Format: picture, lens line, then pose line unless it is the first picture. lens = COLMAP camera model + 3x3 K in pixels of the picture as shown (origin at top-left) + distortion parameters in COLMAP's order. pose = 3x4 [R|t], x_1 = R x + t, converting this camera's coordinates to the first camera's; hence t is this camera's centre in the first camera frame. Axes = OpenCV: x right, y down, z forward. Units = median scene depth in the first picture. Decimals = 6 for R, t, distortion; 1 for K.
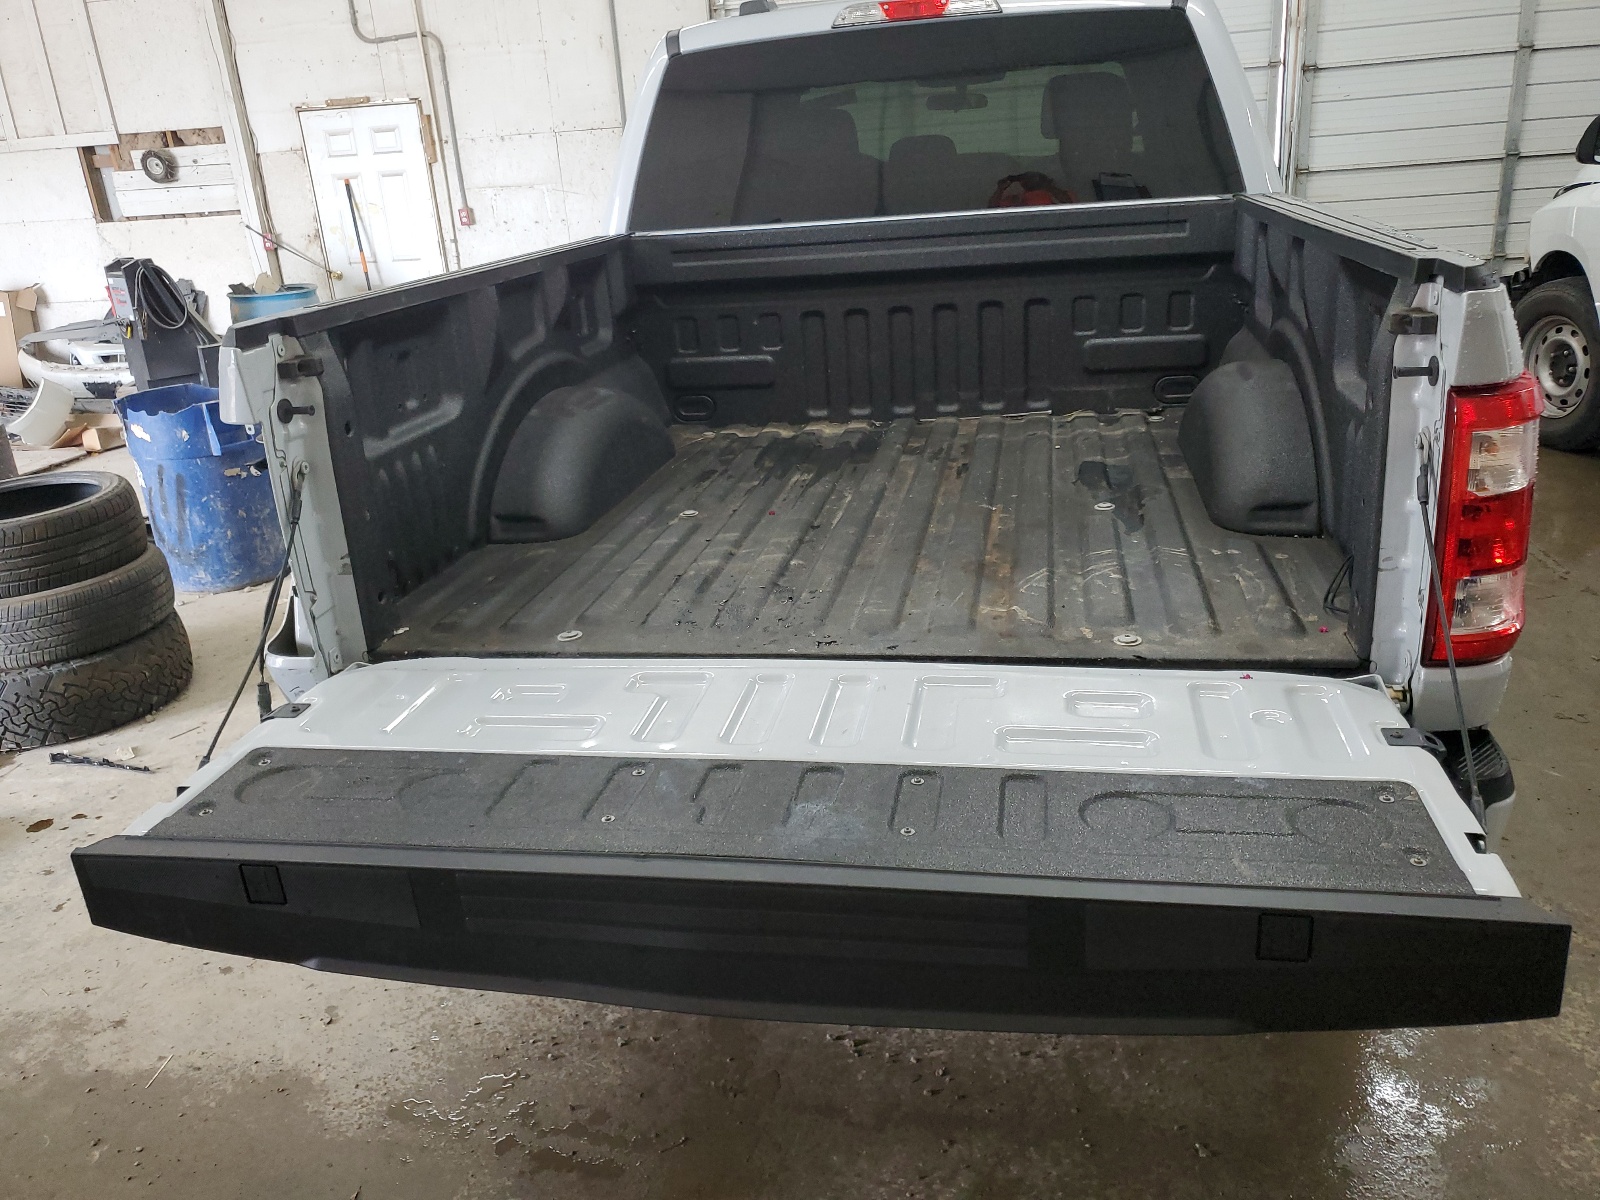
lens RADIAL K [[1181.1, 0, 800.0], [0, 1181.1, 600.0], [0, 0, 1]] dist [-0.052180, 0.084201]
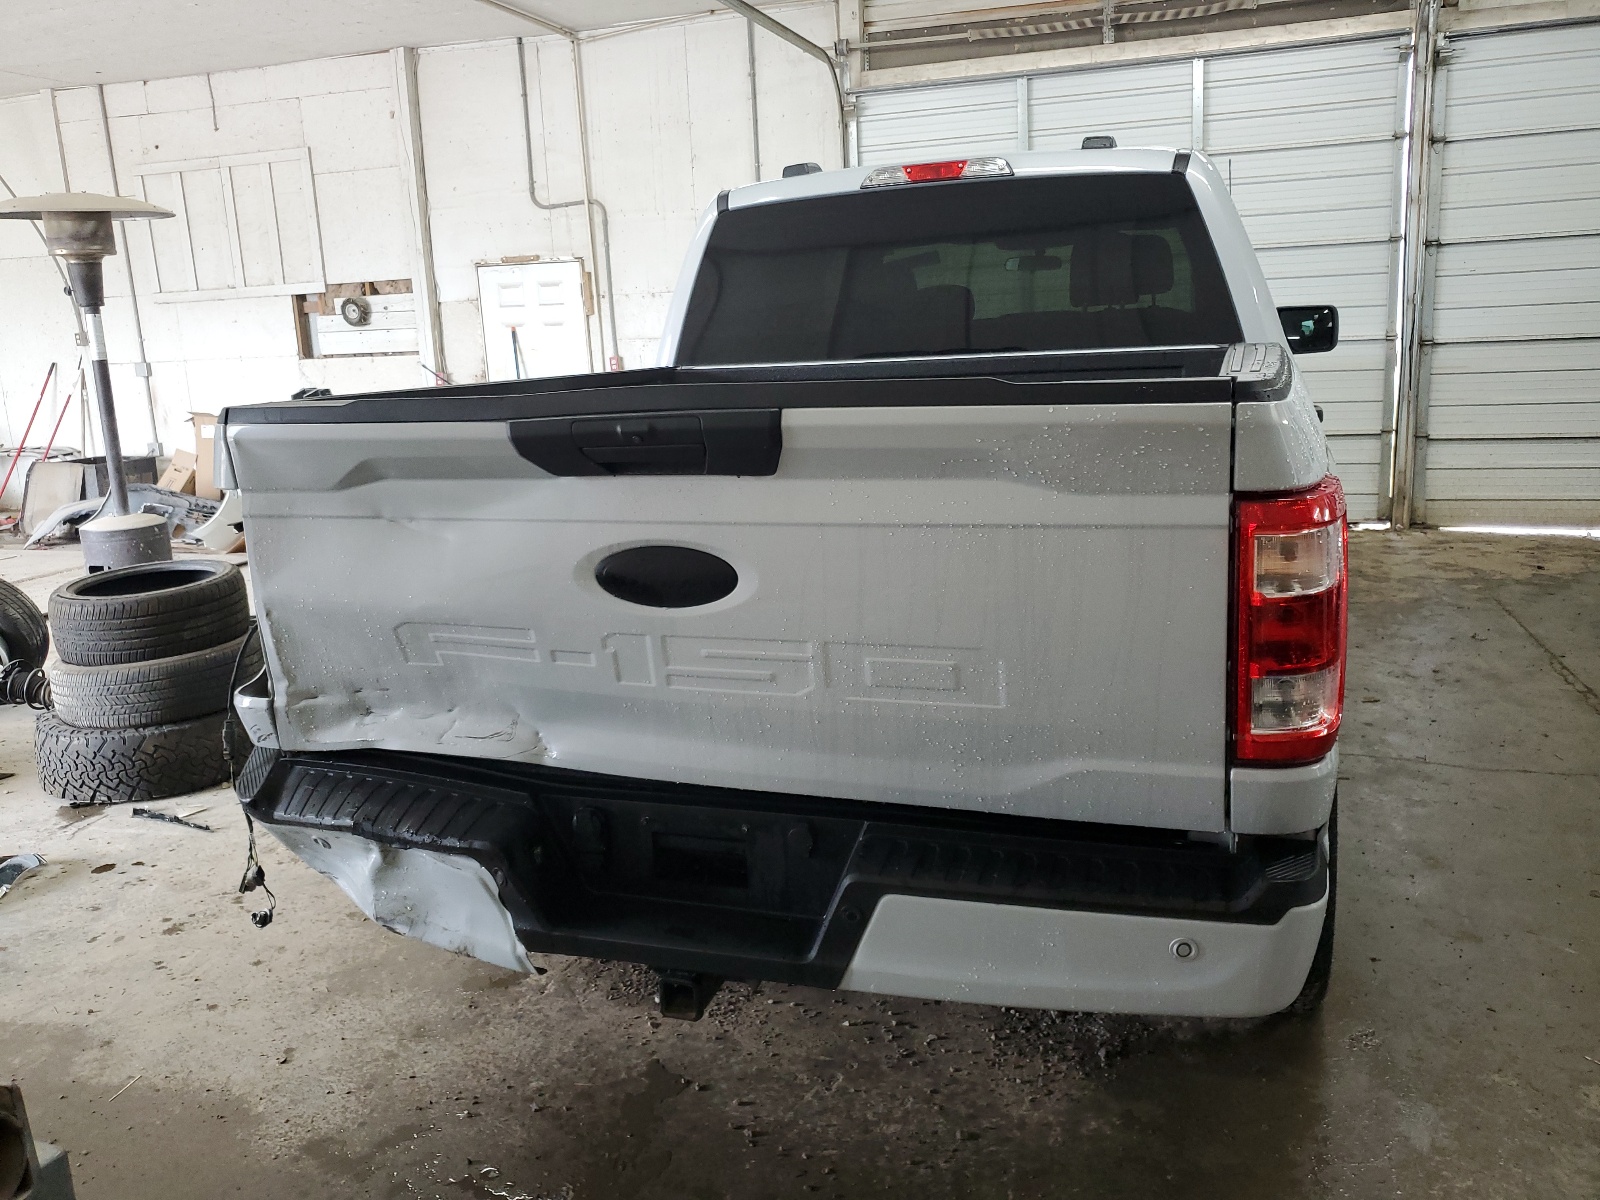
lens RADIAL K [[1171.6, 0, 800.0], [0, 1171.6, 600.0], [0, 0, 1]] dist [-0.004107, 0.022344]
pose [[0.988960, 0.058581, -0.136115, 0.113660], [-0.075729, 0.989334, -0.124432, 0.026740], [0.127374, 0.133366, 0.982848, -0.026210]]
